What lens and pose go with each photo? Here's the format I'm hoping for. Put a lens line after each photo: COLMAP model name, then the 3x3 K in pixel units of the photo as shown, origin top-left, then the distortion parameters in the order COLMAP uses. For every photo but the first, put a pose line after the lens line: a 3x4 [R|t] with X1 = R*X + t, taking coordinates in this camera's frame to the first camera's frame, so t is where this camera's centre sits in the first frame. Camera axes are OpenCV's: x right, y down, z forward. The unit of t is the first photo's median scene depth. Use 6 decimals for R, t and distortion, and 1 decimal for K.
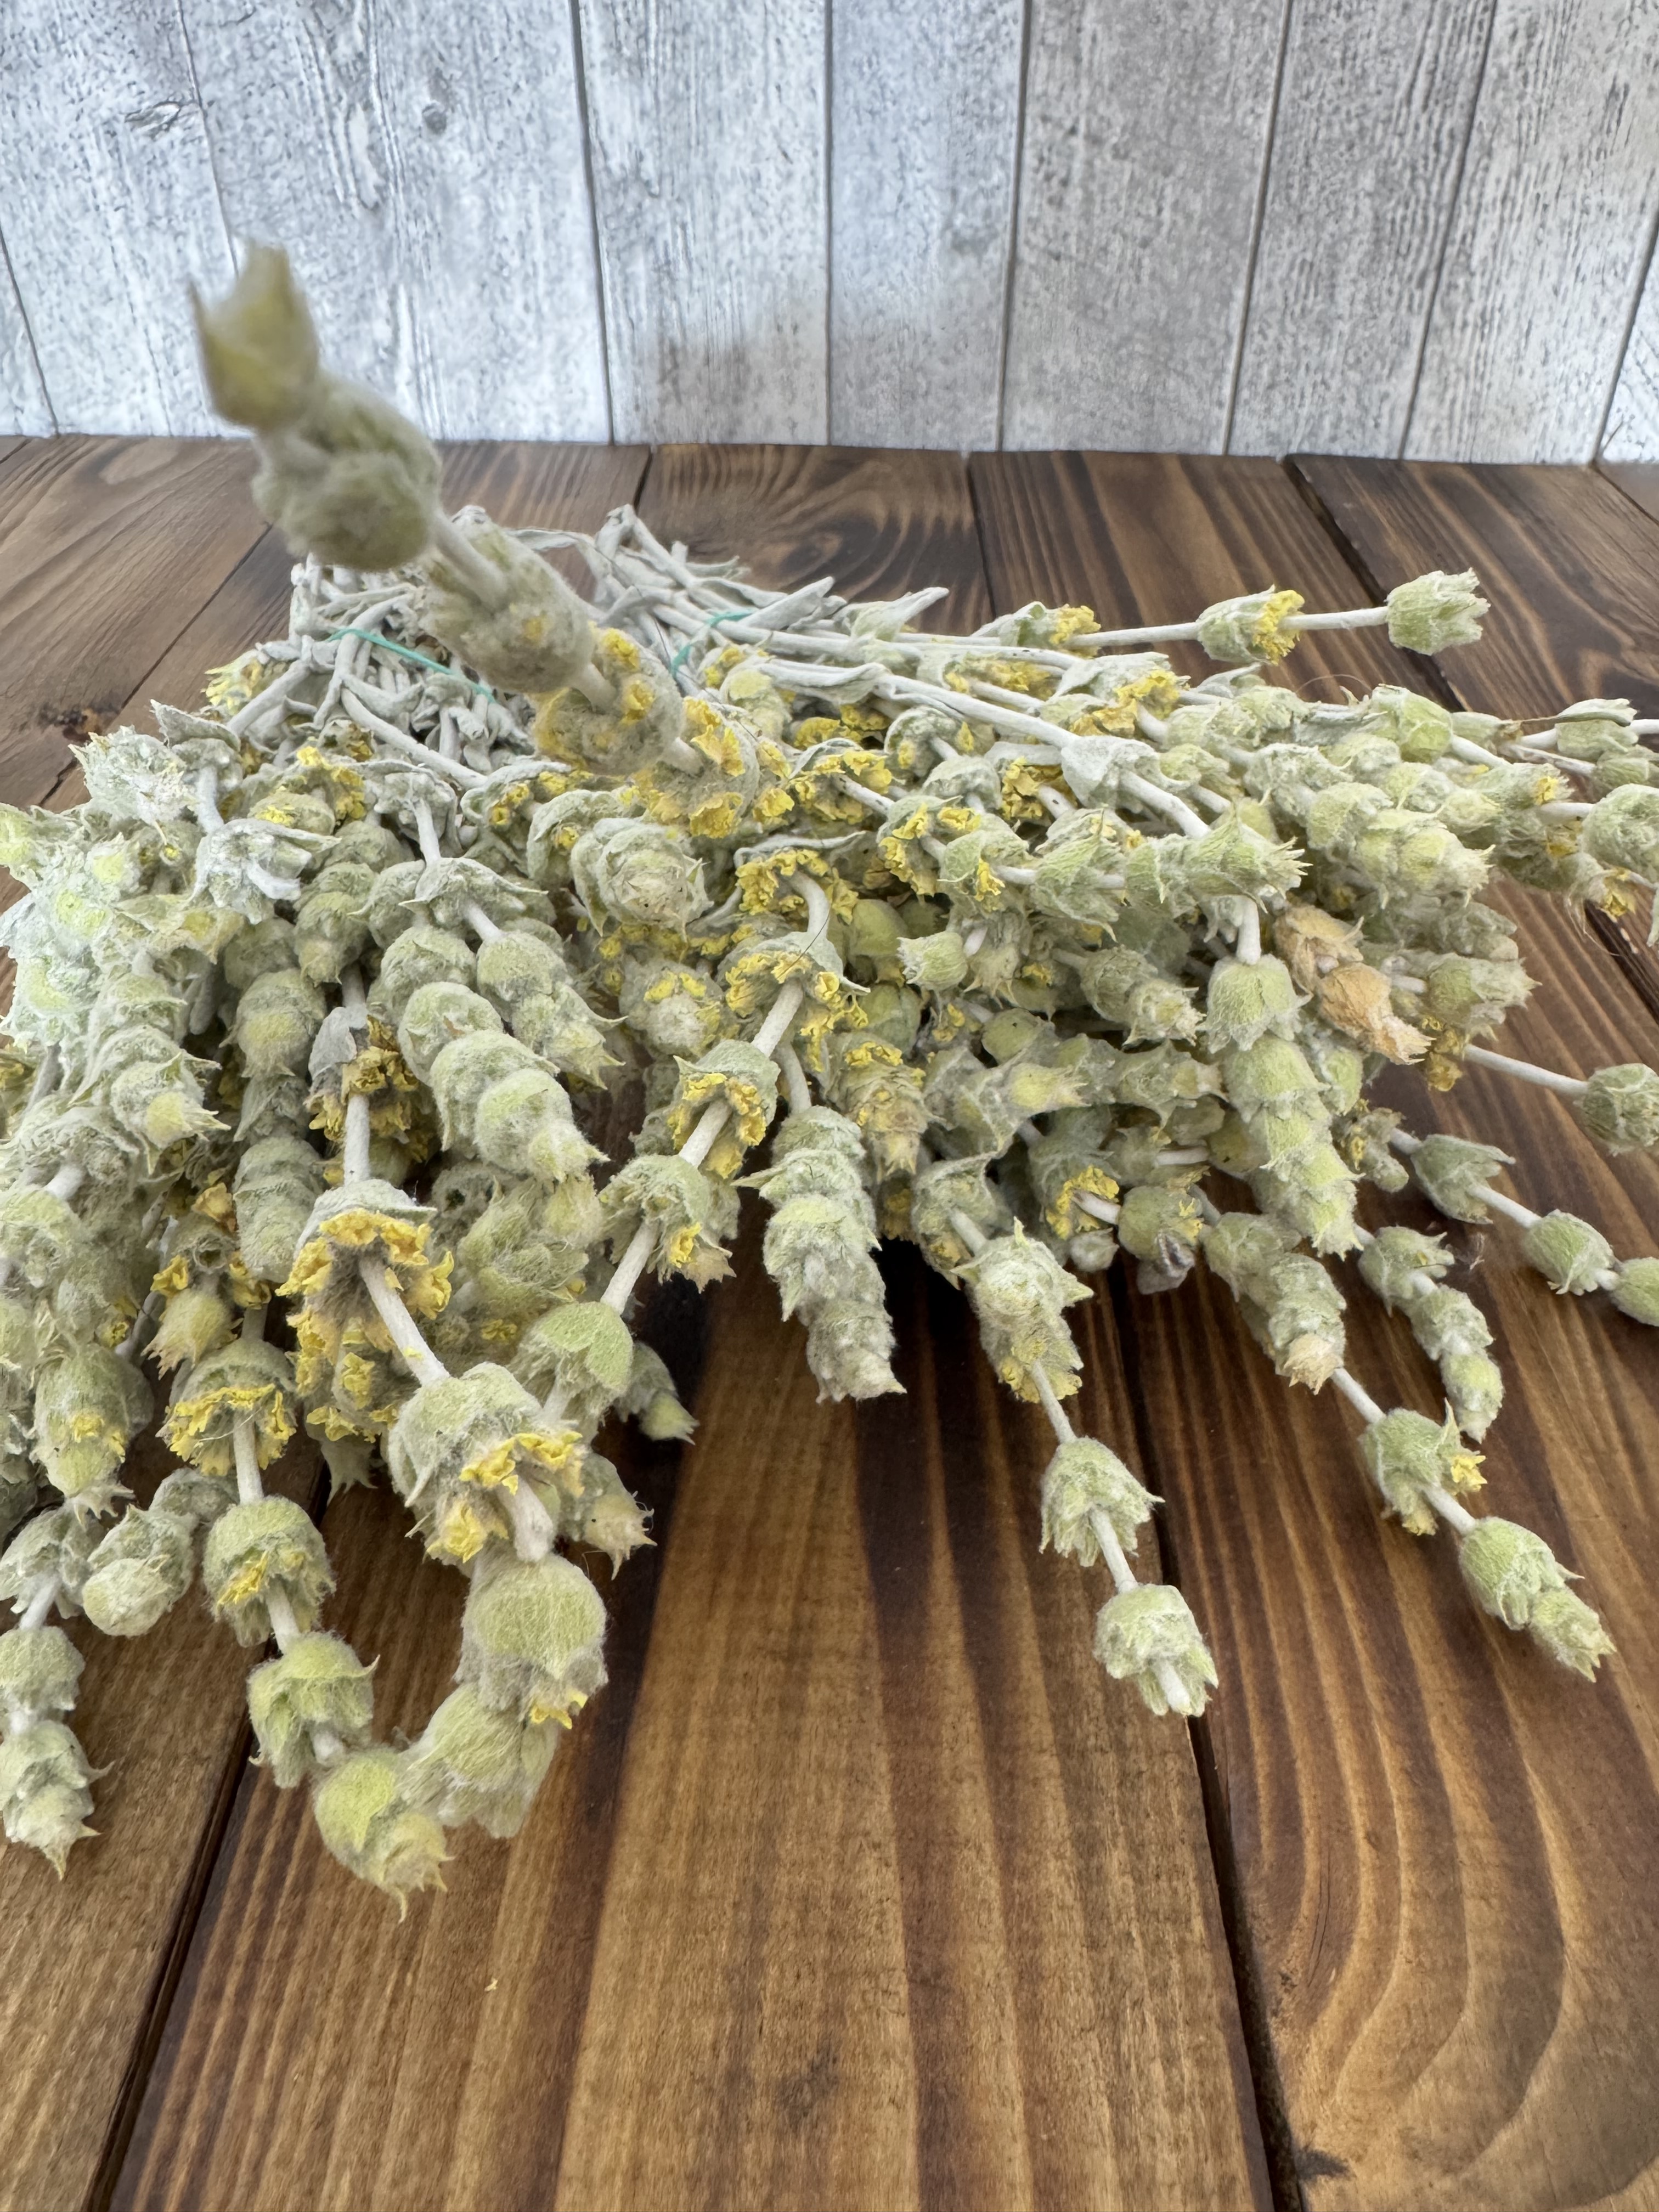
lens RADIAL K [[1617.7, 0, 830.0], [0, 1617.7, 1001.6], [0, 0, 1]] dist [0.003507, -0.017023]
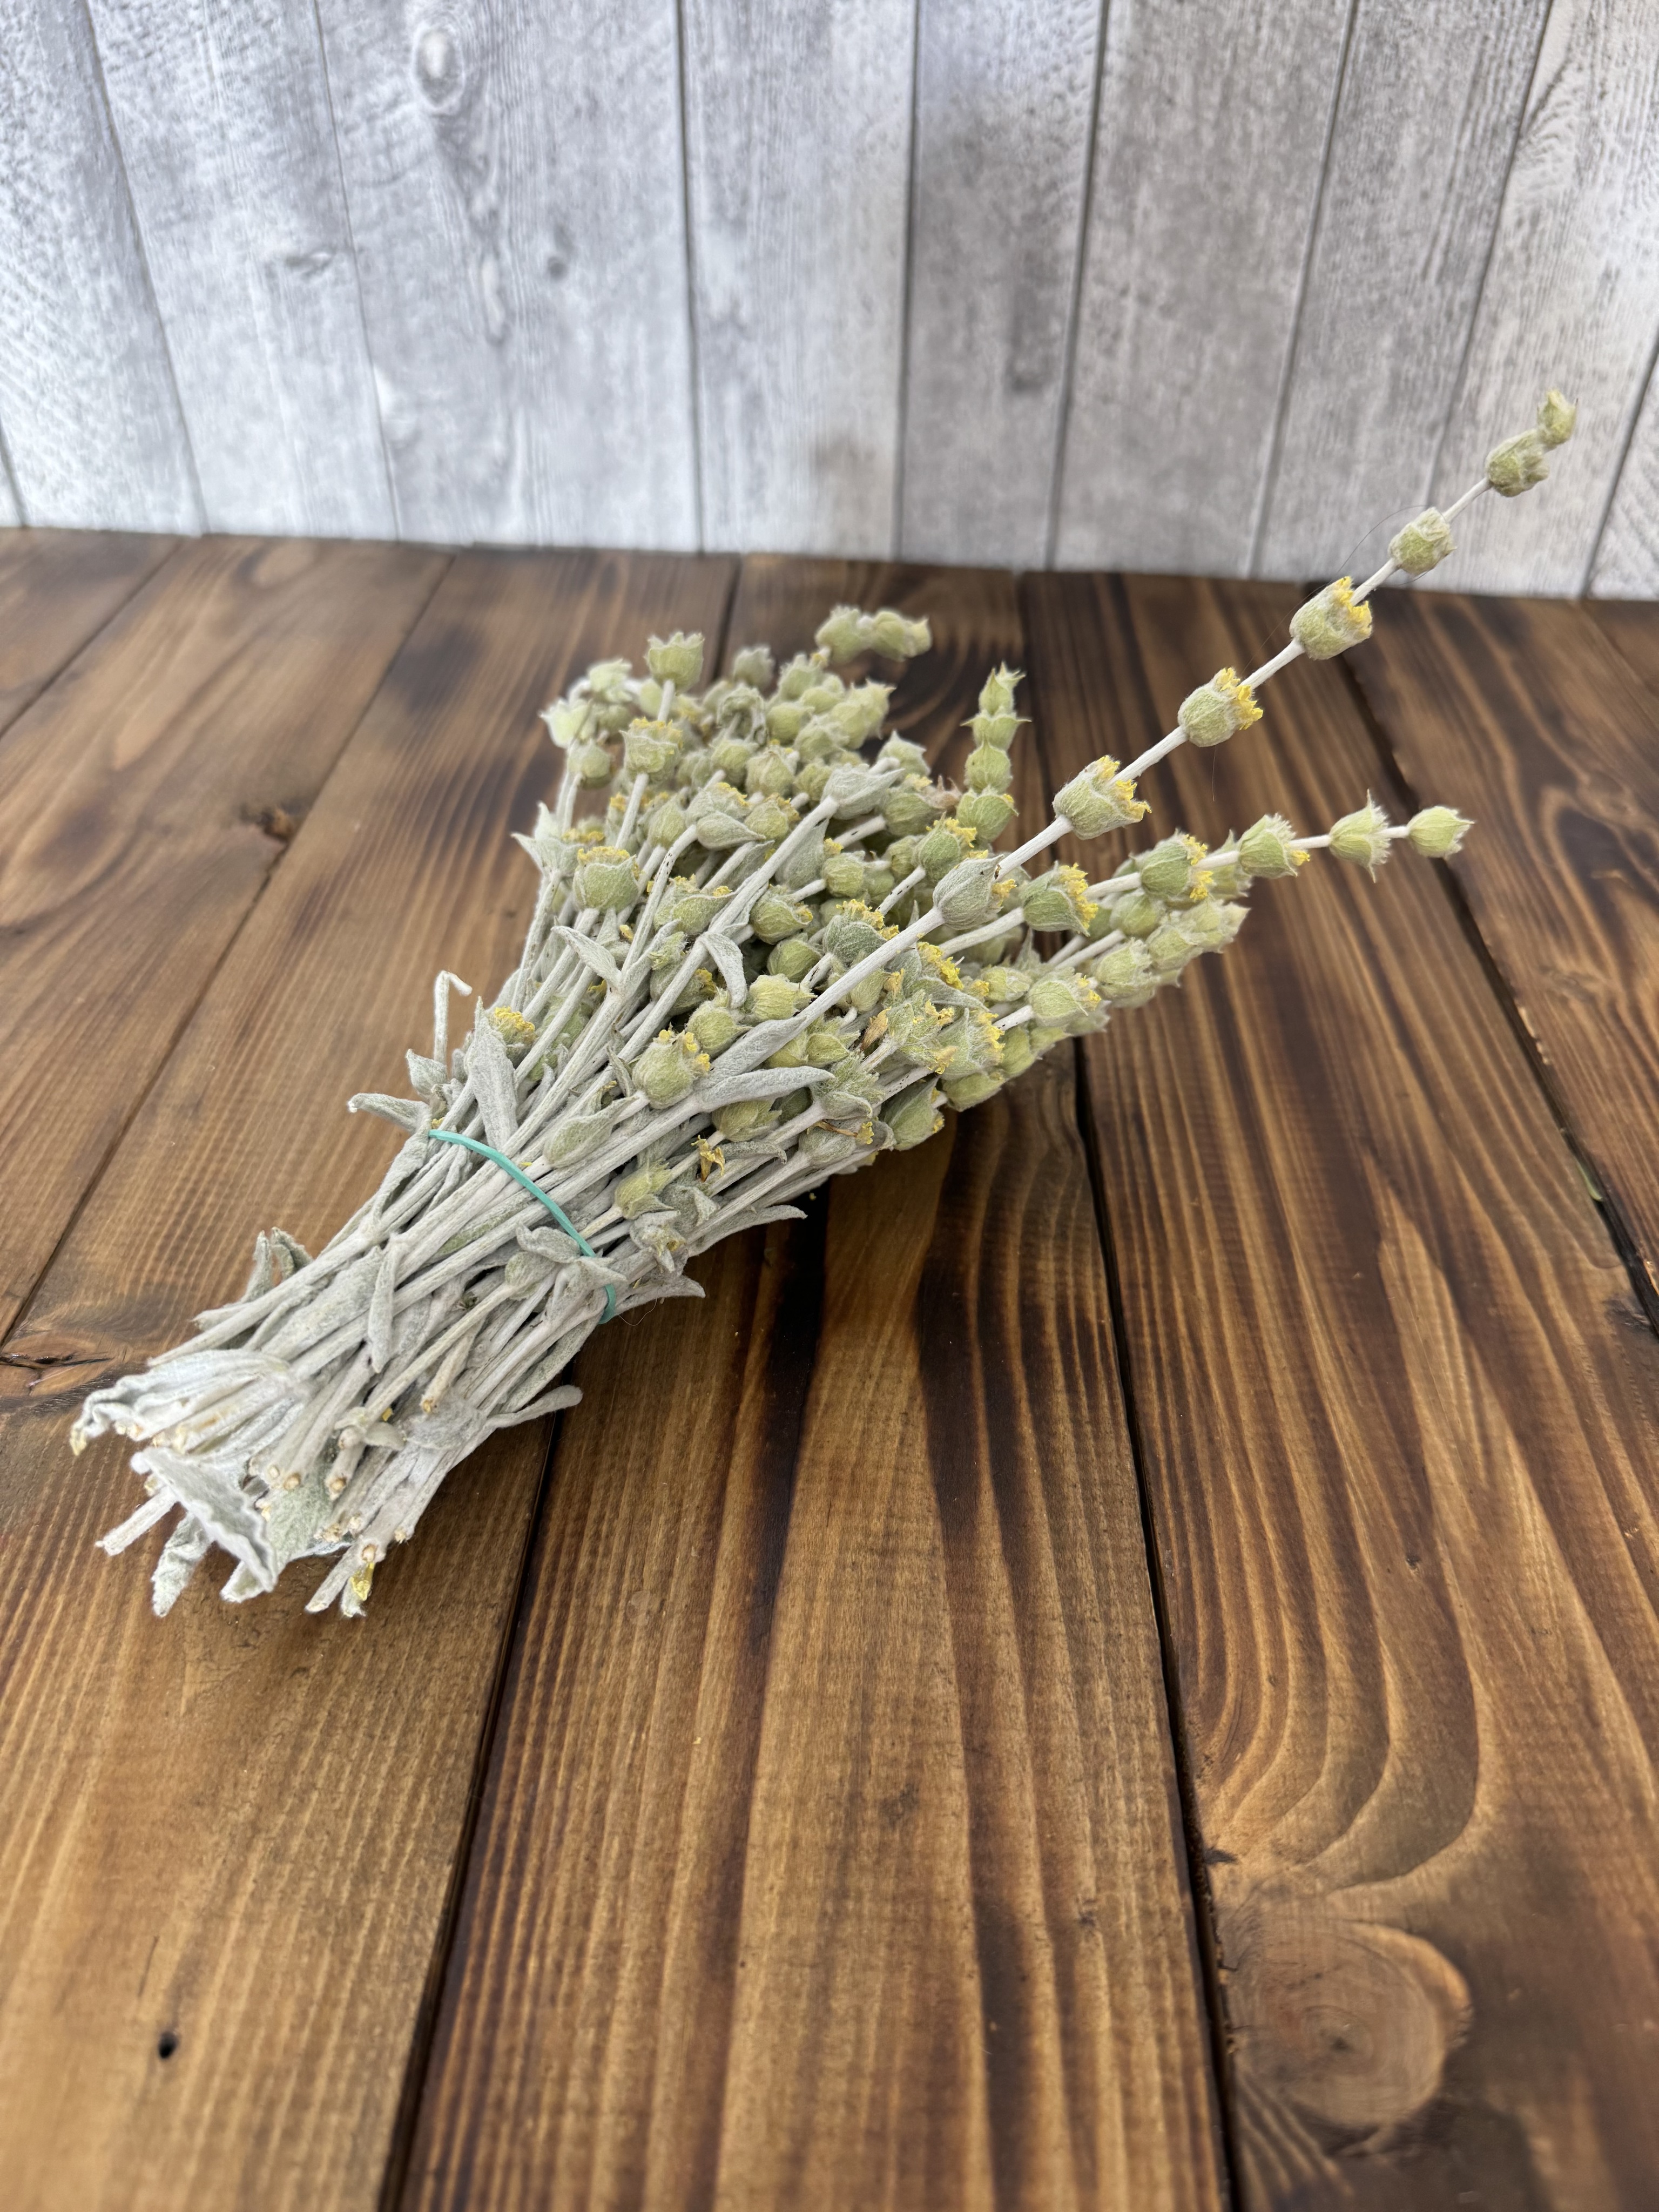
lens RADIAL K [[1617.7, 0, 812.8], [0, 1617.7, 1122.7], [0, 0, 1]] dist [0.003507, -0.017023]
pose [[0.999346, 0.031090, -0.018442, -0.026569], [-0.029886, 0.997607, 0.062342, -0.026896], [0.020336, -0.061750, 0.997884, -0.159275]]
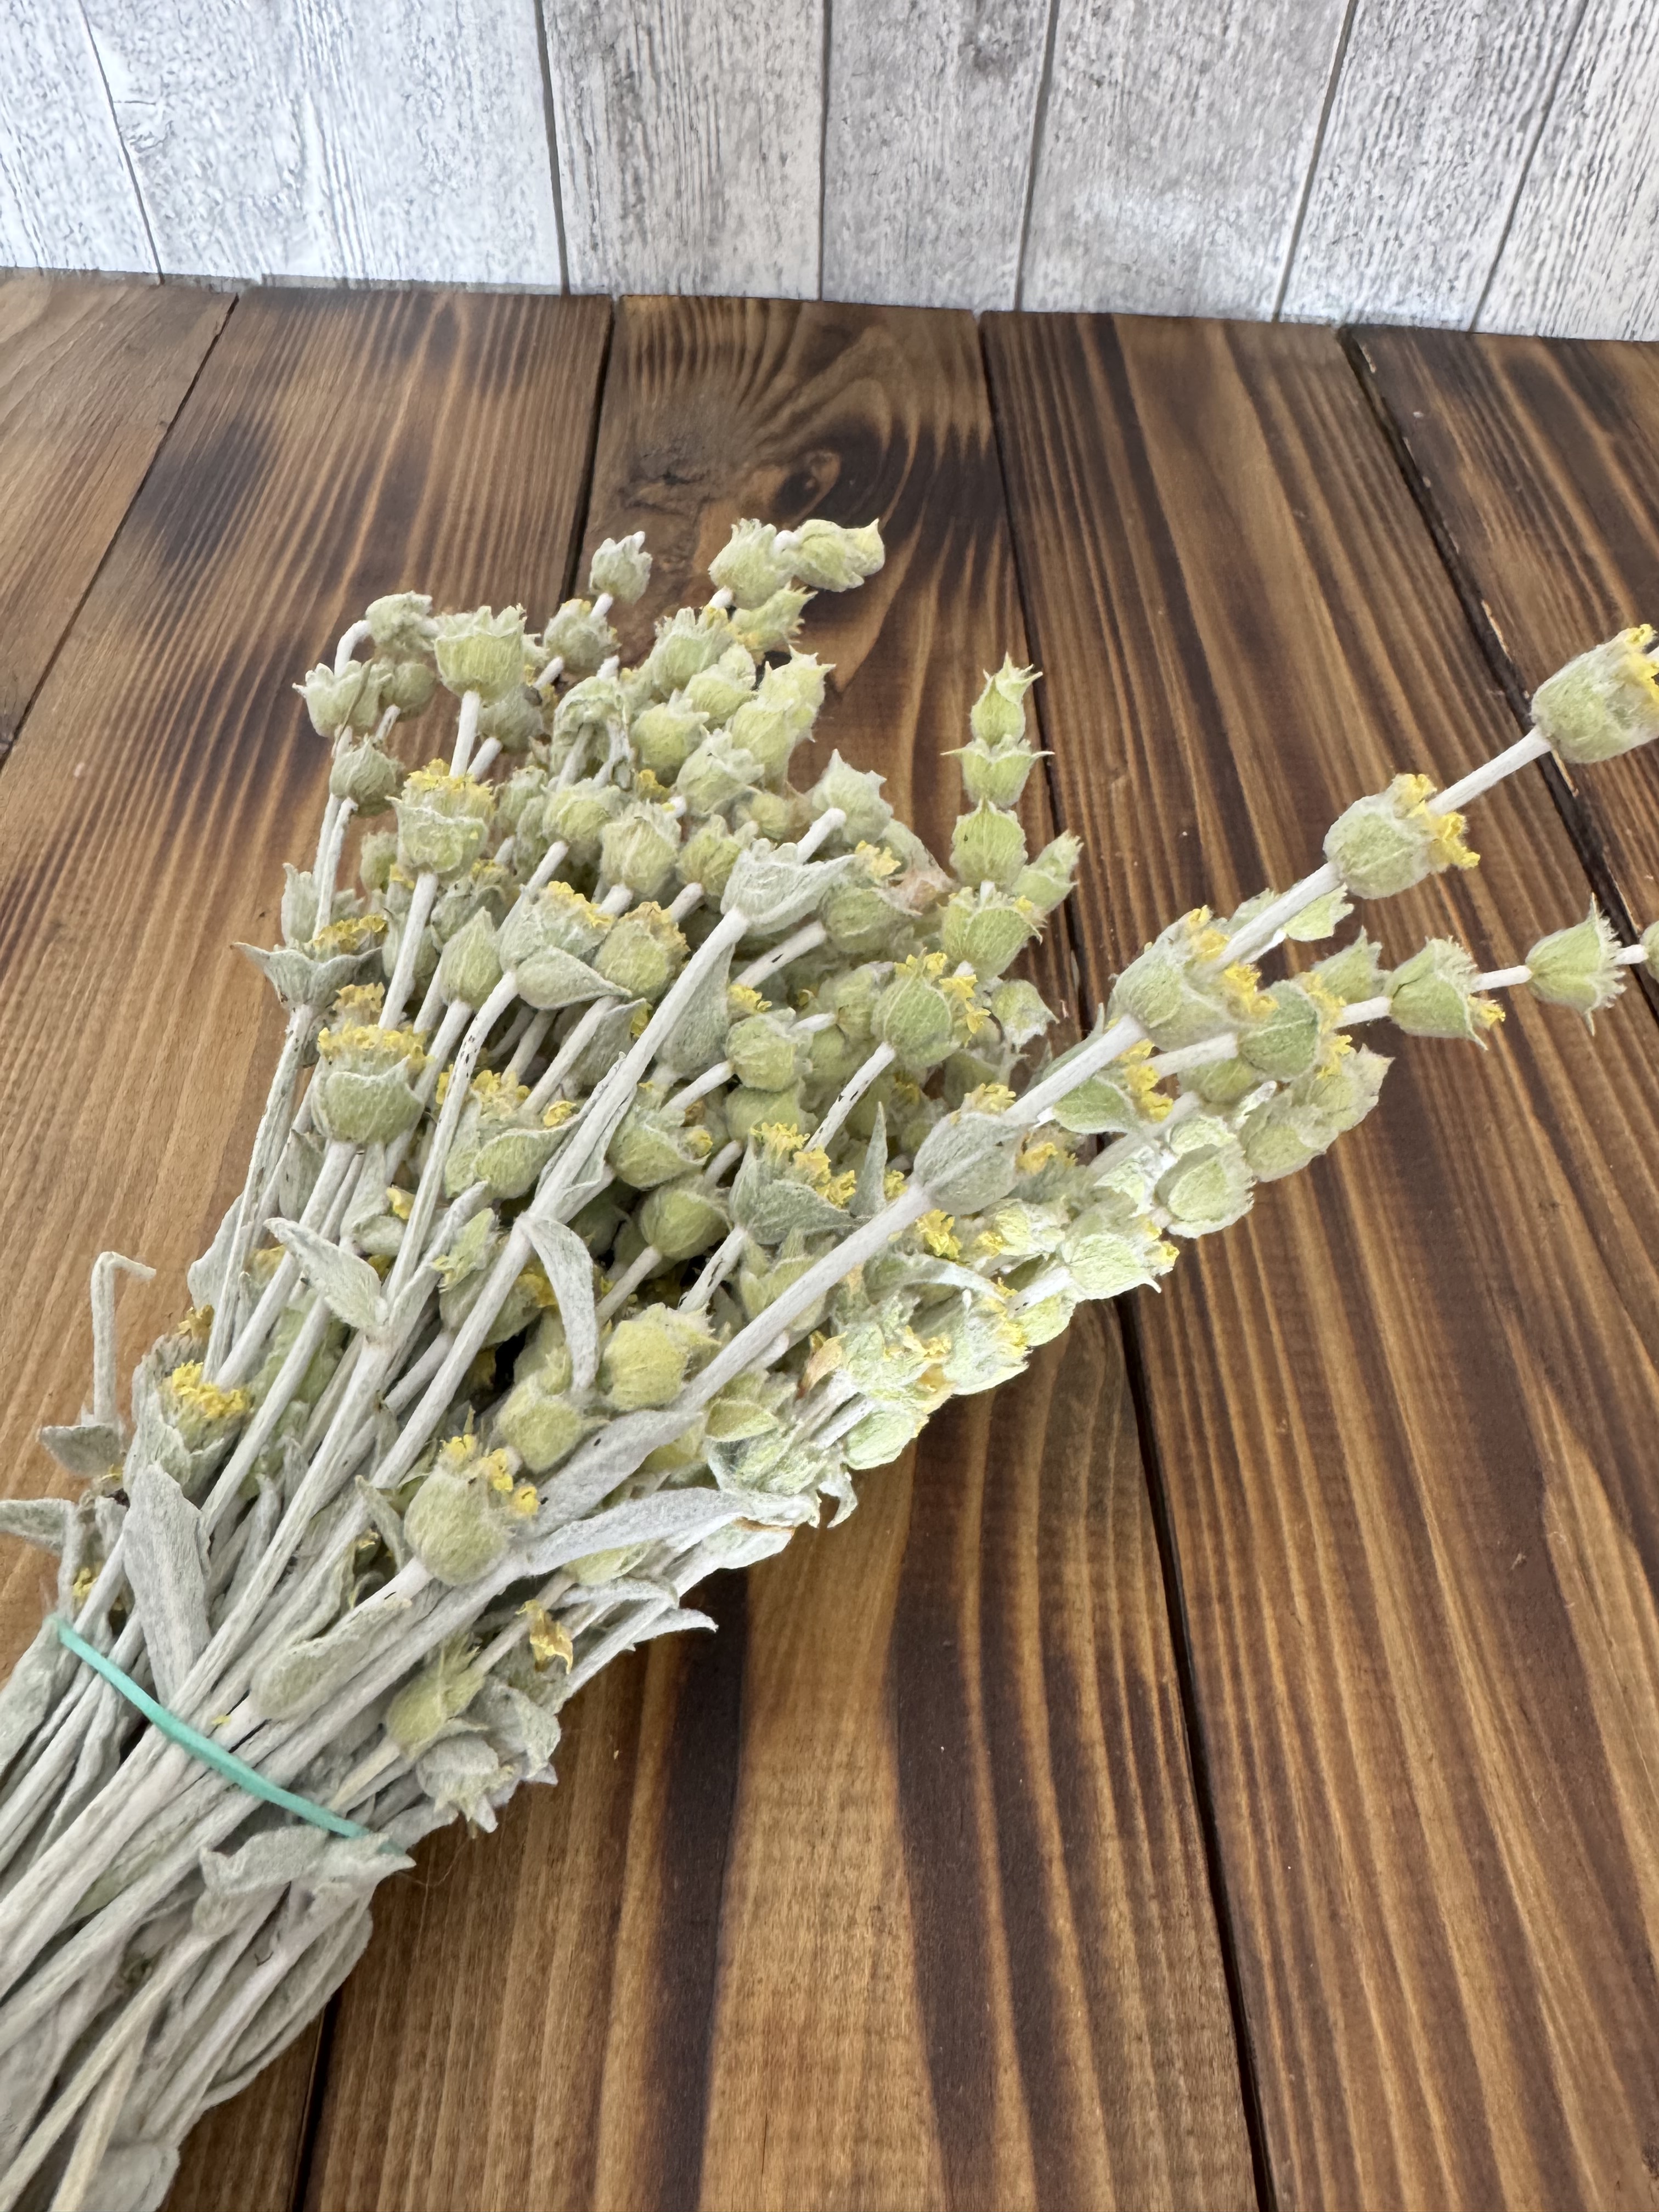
lens RADIAL K [[1617.7, 0, 826.4], [0, 1617.7, 1046.9], [0, 0, 1]] dist [0.003507, -0.017023]
pose [[0.999464, 0.004388, 0.032456, -0.025967], [-0.011503, 0.974883, 0.222419, -0.165381], [-0.030665, -0.222673, 0.974411, 0.084306]]
